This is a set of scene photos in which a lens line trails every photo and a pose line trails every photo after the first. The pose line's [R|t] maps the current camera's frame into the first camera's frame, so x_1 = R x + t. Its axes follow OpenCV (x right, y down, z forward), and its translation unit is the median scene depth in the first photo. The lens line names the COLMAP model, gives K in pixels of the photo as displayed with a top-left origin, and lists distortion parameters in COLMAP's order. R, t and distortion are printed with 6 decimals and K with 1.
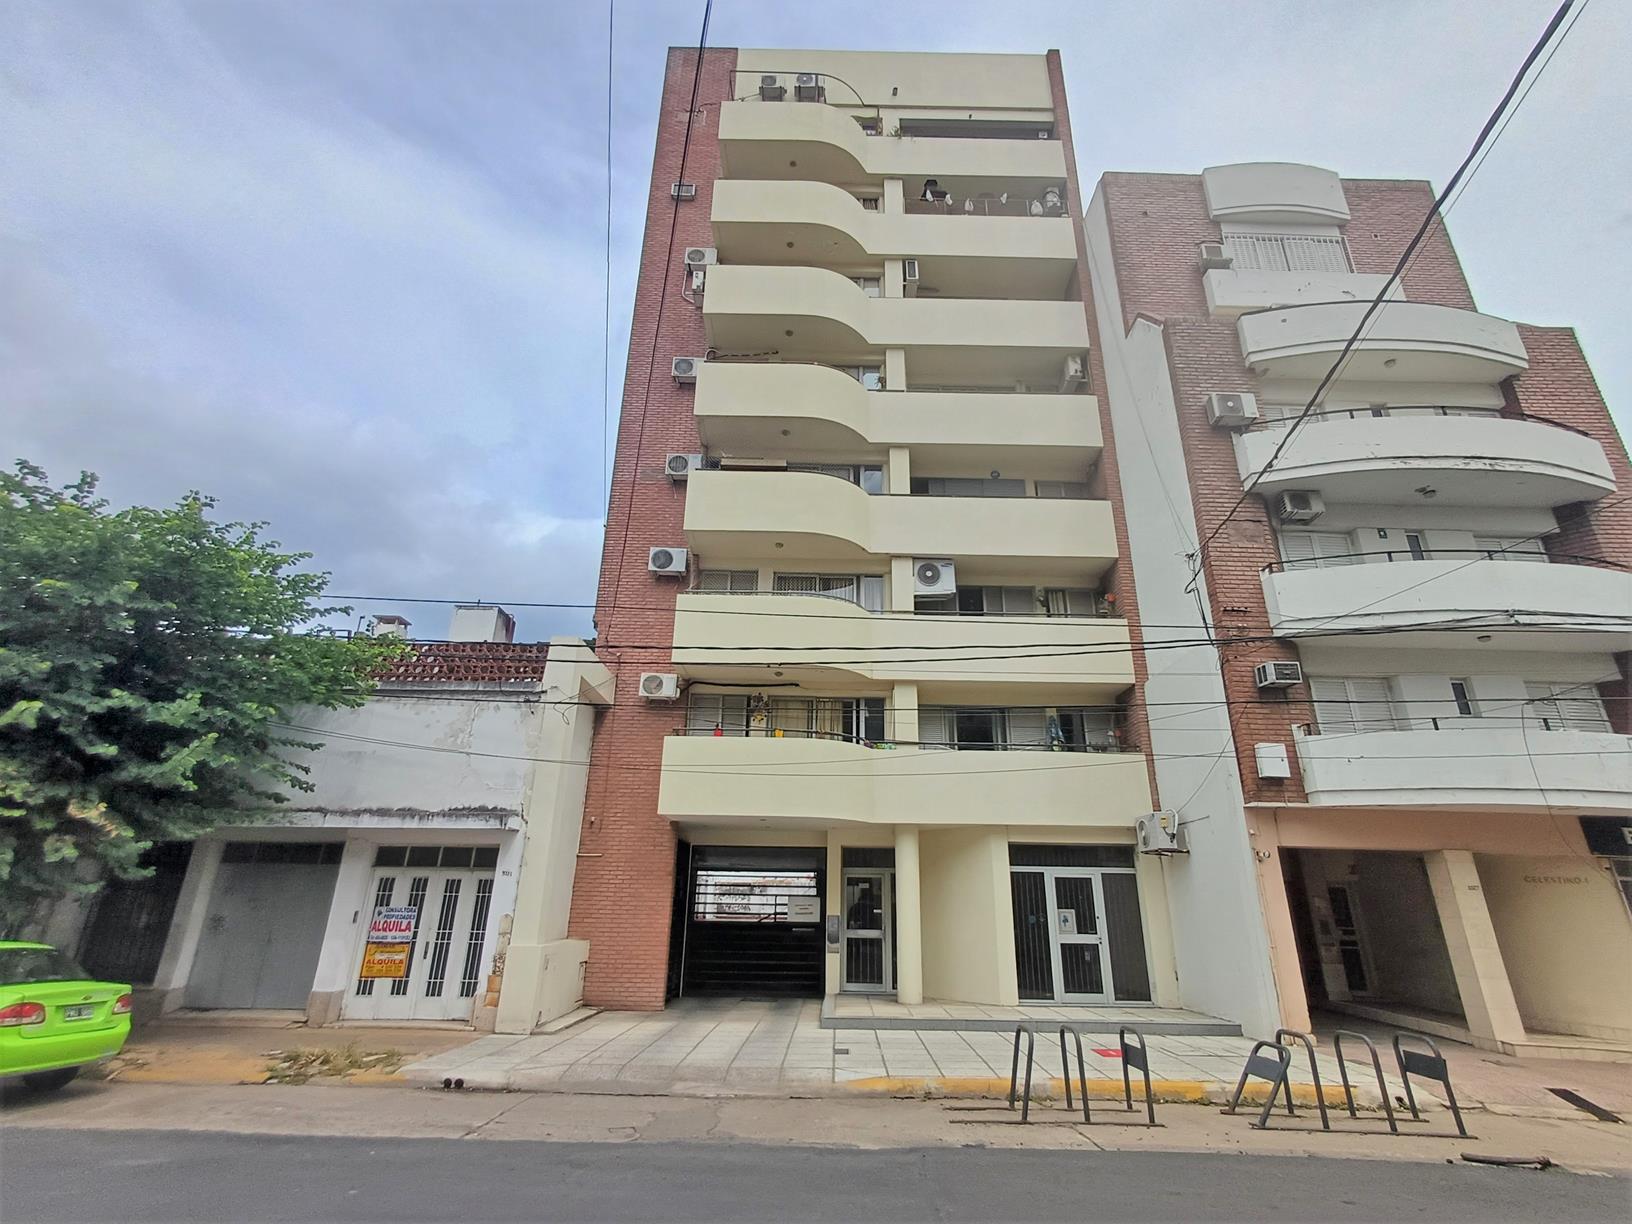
lens RADIAL K [[747.1, 0, 818.5], [0, 747.1, 616.4], [0, 0, 1]] dist [0.003421, 0.000881]
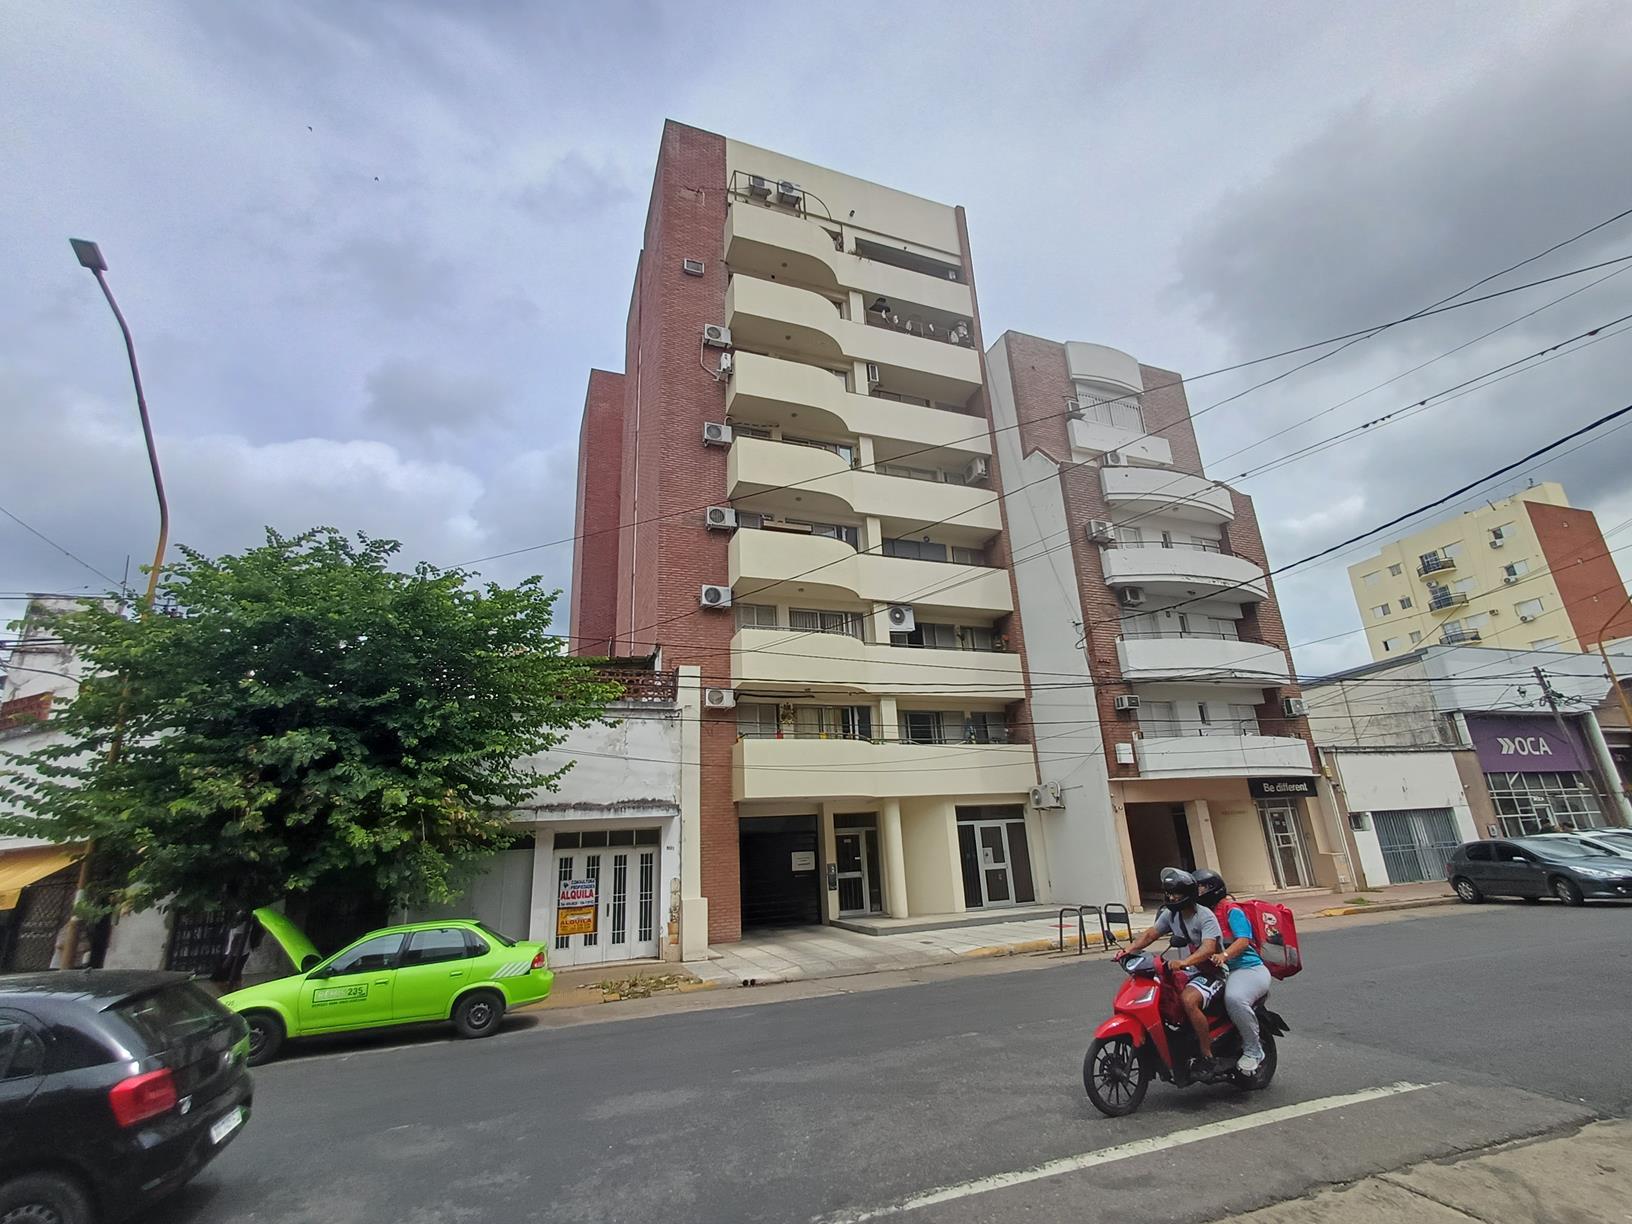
lens RADIAL K [[747.1, 0, 810.9], [0, 747.1, 603.5], [0, 0, 1]] dist [0.003421, 0.000881]
pose [[0.931151, 0.051887, 0.360923, -0.562416], [-0.067312, 0.997272, 0.030288, -0.124246], [-0.358367, -0.052497, 0.932104, -0.259959]]
